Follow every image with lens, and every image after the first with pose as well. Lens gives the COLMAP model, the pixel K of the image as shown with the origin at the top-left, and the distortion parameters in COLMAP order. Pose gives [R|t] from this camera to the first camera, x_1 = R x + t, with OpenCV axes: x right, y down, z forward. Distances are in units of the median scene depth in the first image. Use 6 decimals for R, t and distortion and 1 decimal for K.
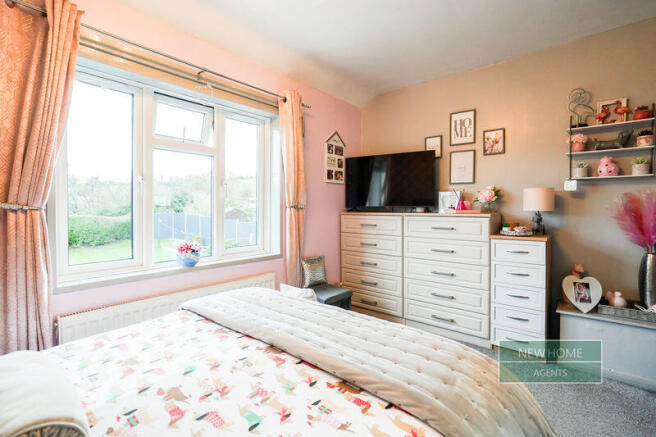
lens RADIAL K [[306.8, 0, 322.3], [0, 306.8, 209.2], [0, 0, 1]] dist [-0.010205, 0.000187]
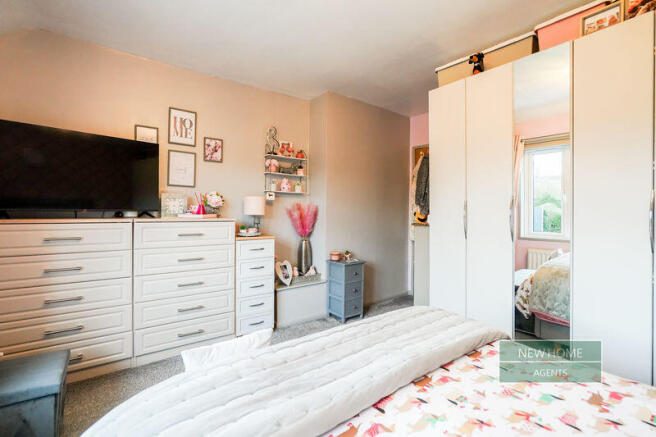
lens RADIAL K [[302.2, 0, 326.4], [0, 302.2, 215.6], [0, 0, 1]] dist [-0.029527, 0.012353]
pose [[0.206980, -0.009177, 0.978302, -0.384435], [-0.003452, 0.999943, 0.010110, -0.005001], [-0.978339, -0.005469, 0.206936, 0.407302]]
